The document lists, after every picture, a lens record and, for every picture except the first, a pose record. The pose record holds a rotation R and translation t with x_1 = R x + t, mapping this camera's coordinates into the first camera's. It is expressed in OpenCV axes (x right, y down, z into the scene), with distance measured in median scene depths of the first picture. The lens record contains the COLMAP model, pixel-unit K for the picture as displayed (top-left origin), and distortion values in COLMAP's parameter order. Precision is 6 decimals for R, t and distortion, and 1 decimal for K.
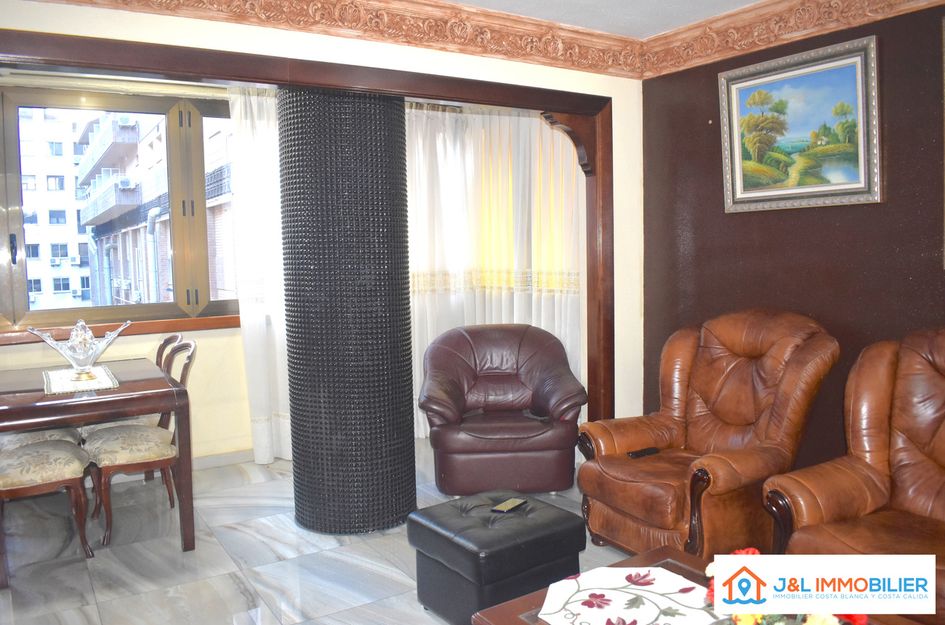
lens RADIAL K [[736.9, 0, 469.8], [0, 736.9, 309.8], [0, 0, 1]] dist [-0.093865, 0.015838]
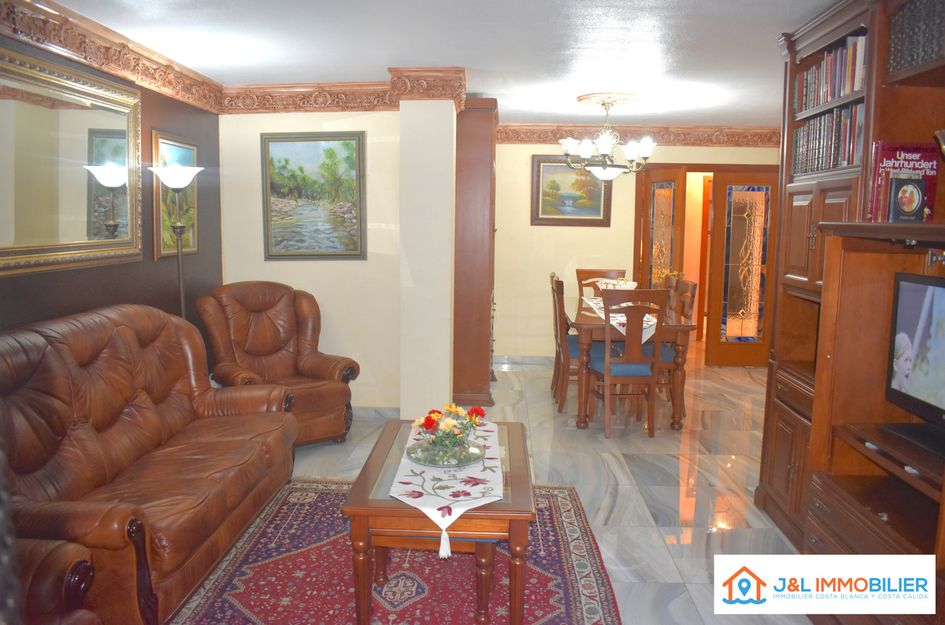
lens RADIAL K [[736.9, 0, 467.2], [0, 736.9, 310.7], [0, 0, 1]] dist [-0.093865, 0.015838]
pose [[-0.810326, -0.057054, 0.583196, -0.365491], [0.057425, 0.982726, 0.175930, -0.126247], [-0.583159, 0.176050, -0.793052, 1.099213]]
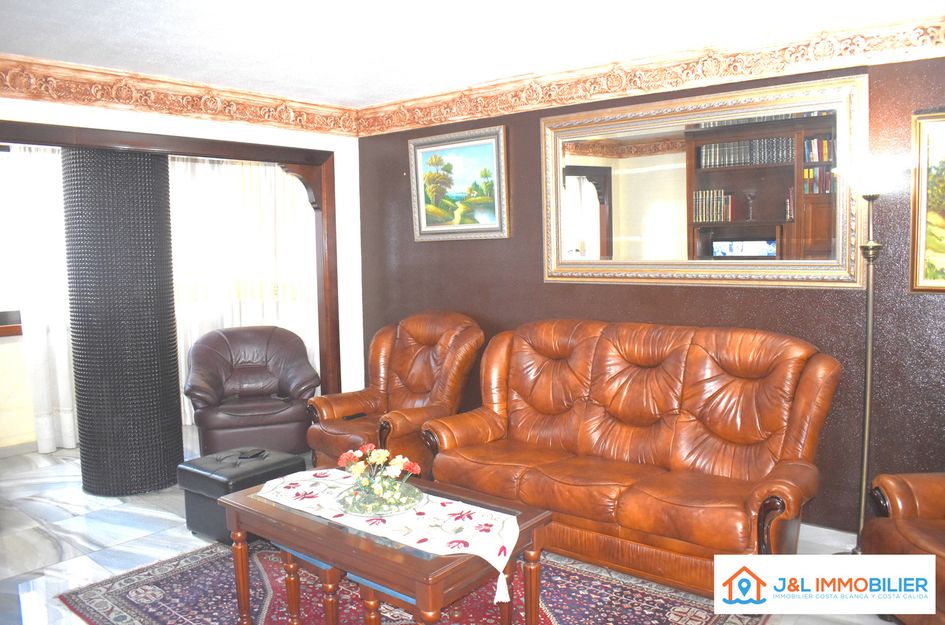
lens RADIAL K [[736.9, 0, 468.5], [0, 736.9, 309.8], [0, 0, 1]] dist [-0.093865, 0.015838]
pose [[0.954648, -0.020734, 0.297015, 0.035079], [0.020650, 0.999781, 0.003420, -0.006884], [-0.297020, 0.002869, 0.954867, -0.400073]]
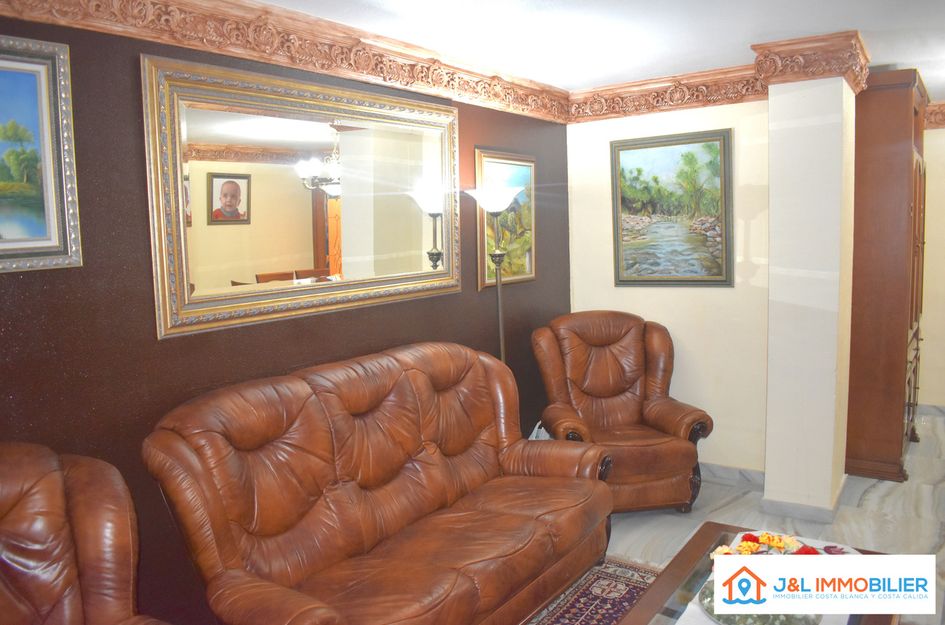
lens RADIAL K [[736.9, 0, 470.3], [0, 736.9, 311.7], [0, 0, 1]] dist [-0.093865, 0.015838]
pose [[-0.366771, -0.070616, 0.927627, -0.268446], [0.117452, 0.985622, 0.121470, -0.133905], [-0.922867, 0.153504, -0.353204, 0.815183]]
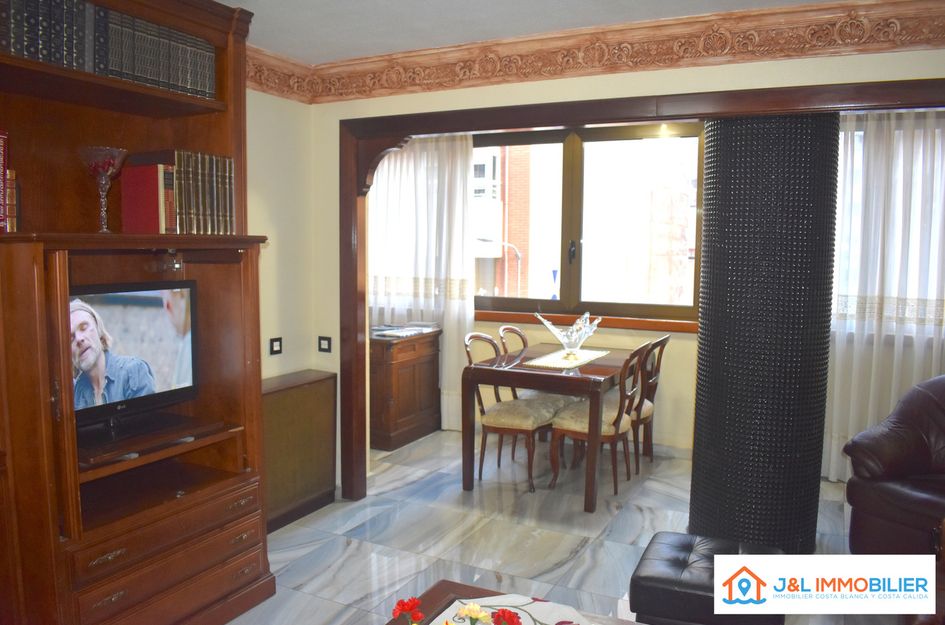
lens RADIAL K [[736.9, 0, 468.2], [0, 736.9, 316.9], [0, 0, 1]] dist [-0.093865, 0.015838]
pose [[0.504072, 0.111648, -0.856415, 0.534446], [-0.092882, 0.992866, 0.074768, -0.065149], [0.858653, 0.041857, 0.510846, 0.191245]]
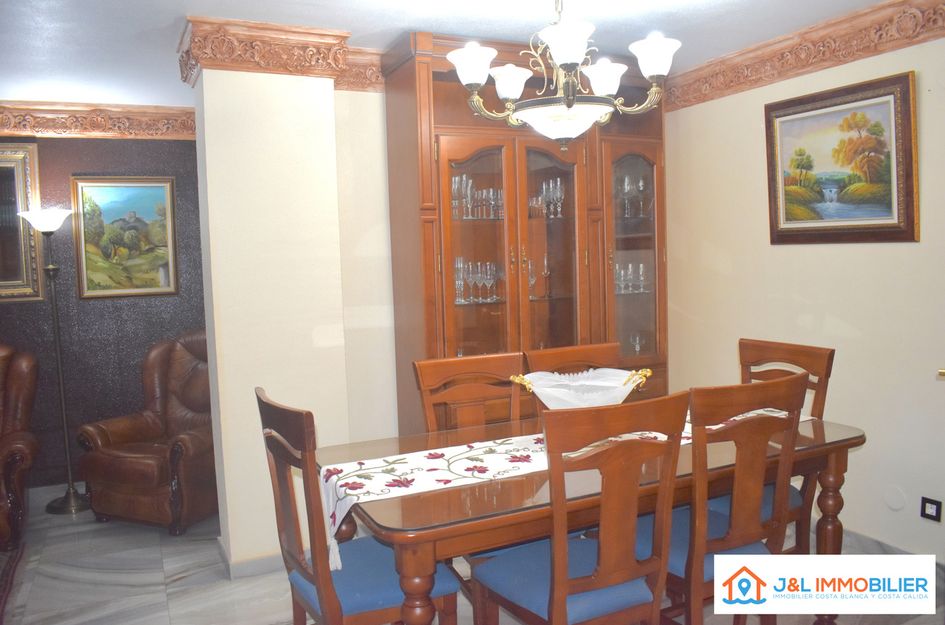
lens RADIAL K [[736.9, 0, 467.0], [0, 736.9, 307.0], [0, 0, 1]] dist [-0.093865, 0.015838]
pose [[0.136951, -0.051625, 0.989232, -0.370662], [0.112389, 0.993002, 0.036262, 0.031450], [-0.984181, 0.106213, 0.141795, -0.585840]]
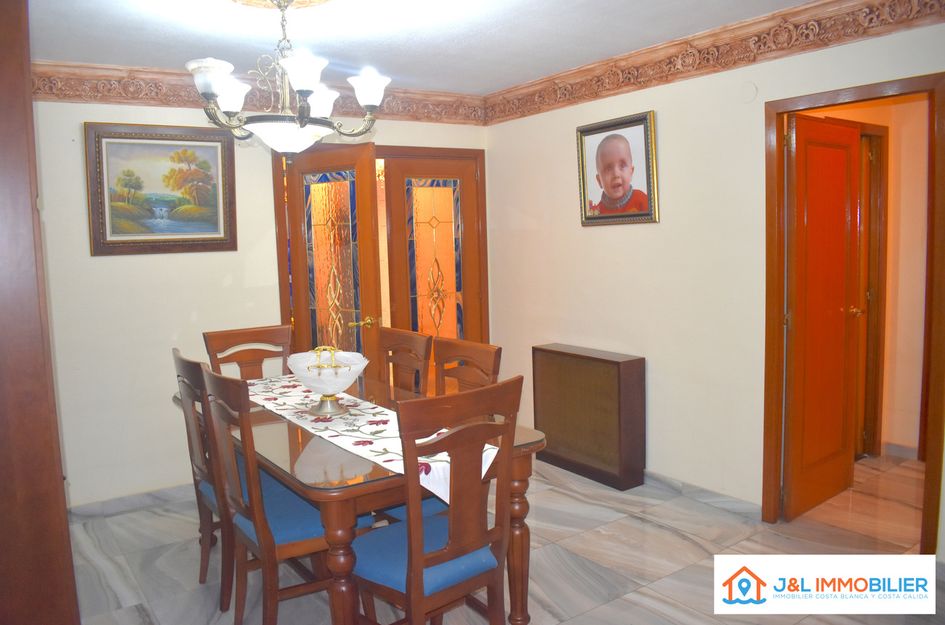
lens RADIAL K [[736.9, 0, 463.6], [0, 736.9, 309.1], [0, 0, 1]] dist [-0.093865, 0.015838]
pose [[-0.998072, 0.057440, -0.023530, 0.254735], [0.052167, 0.981625, 0.183553, -0.072173], [0.033641, 0.181971, -0.982728, 0.308643]]
